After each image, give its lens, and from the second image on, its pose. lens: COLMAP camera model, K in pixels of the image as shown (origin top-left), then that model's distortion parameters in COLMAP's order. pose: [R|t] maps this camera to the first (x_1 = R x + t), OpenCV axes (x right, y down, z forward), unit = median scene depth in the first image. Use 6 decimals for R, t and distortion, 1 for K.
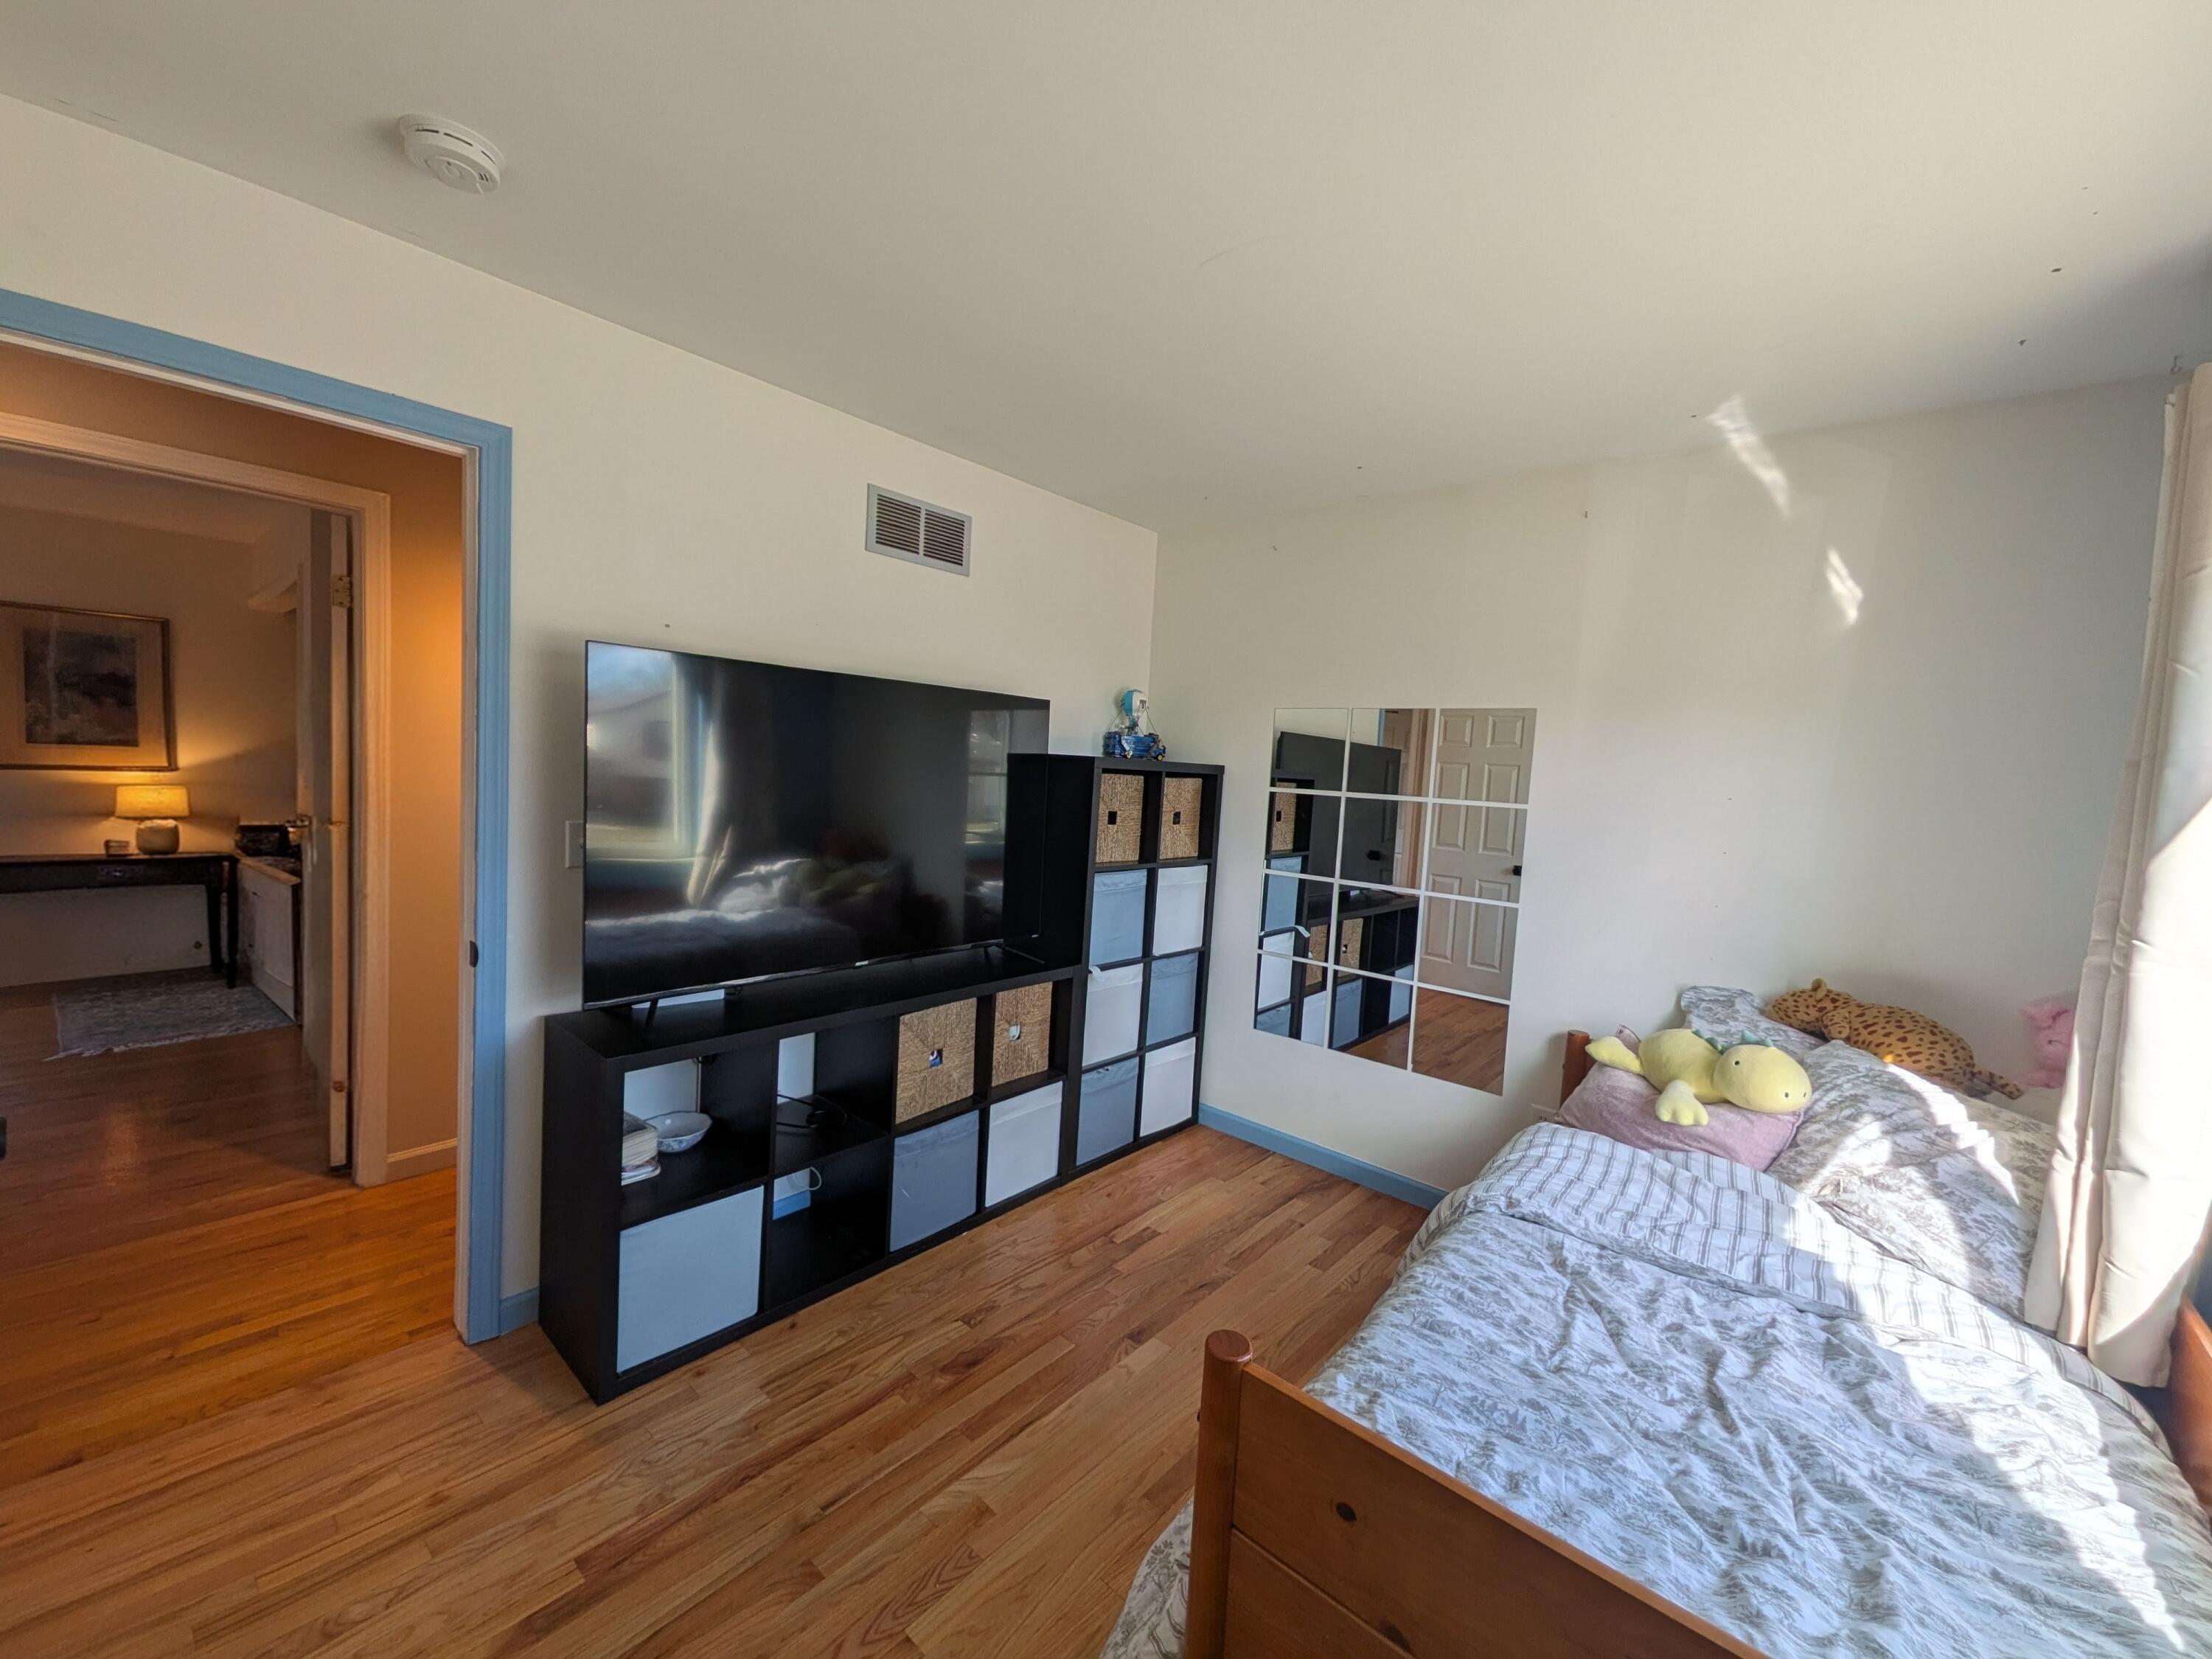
lens RADIAL K [[872.4, 0, 1107.0], [0, 872.4, 823.6], [0, 0, 1]] dist [0.004221, 0.000673]
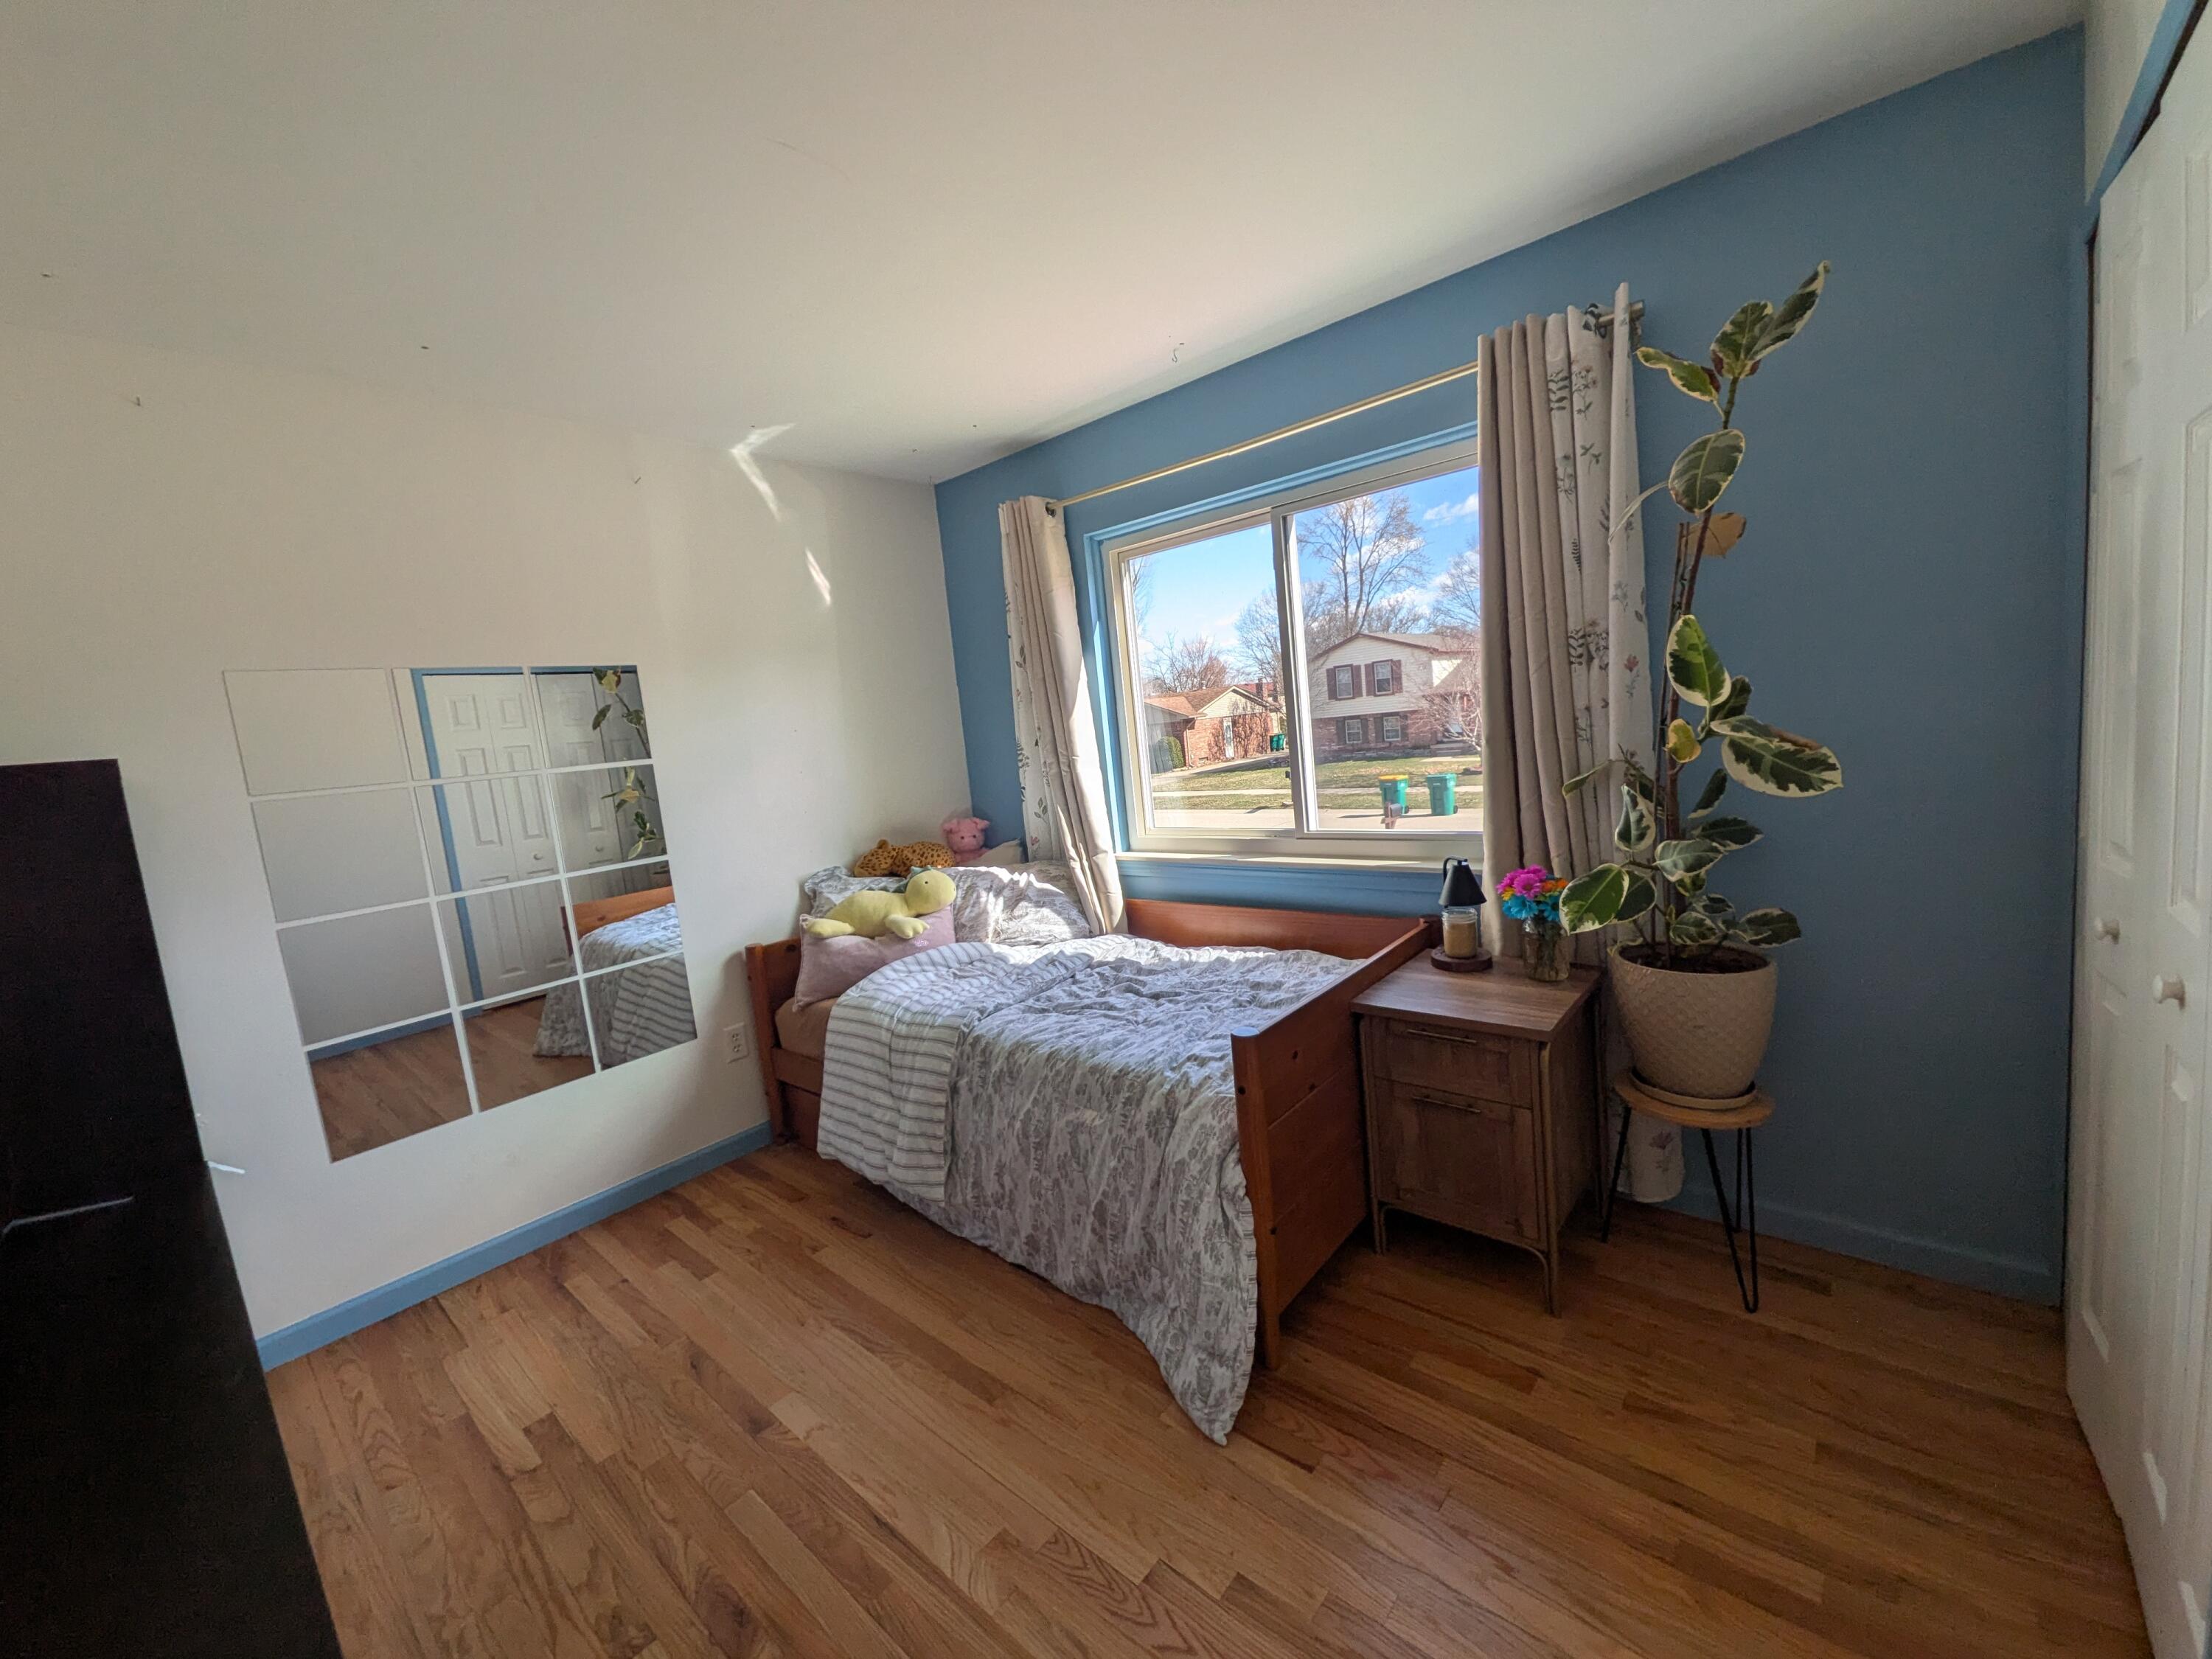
lens RADIAL K [[872.4, 0, 1107.2], [0, 872.4, 826.0], [0, 0, 1]] dist [0.004221, 0.000673]
pose [[-0.002315, -0.181270, 0.983431, -0.688171], [0.167243, 0.969512, 0.179098, -0.052401], [-0.985913, 0.164887, 0.028071, 0.575665]]
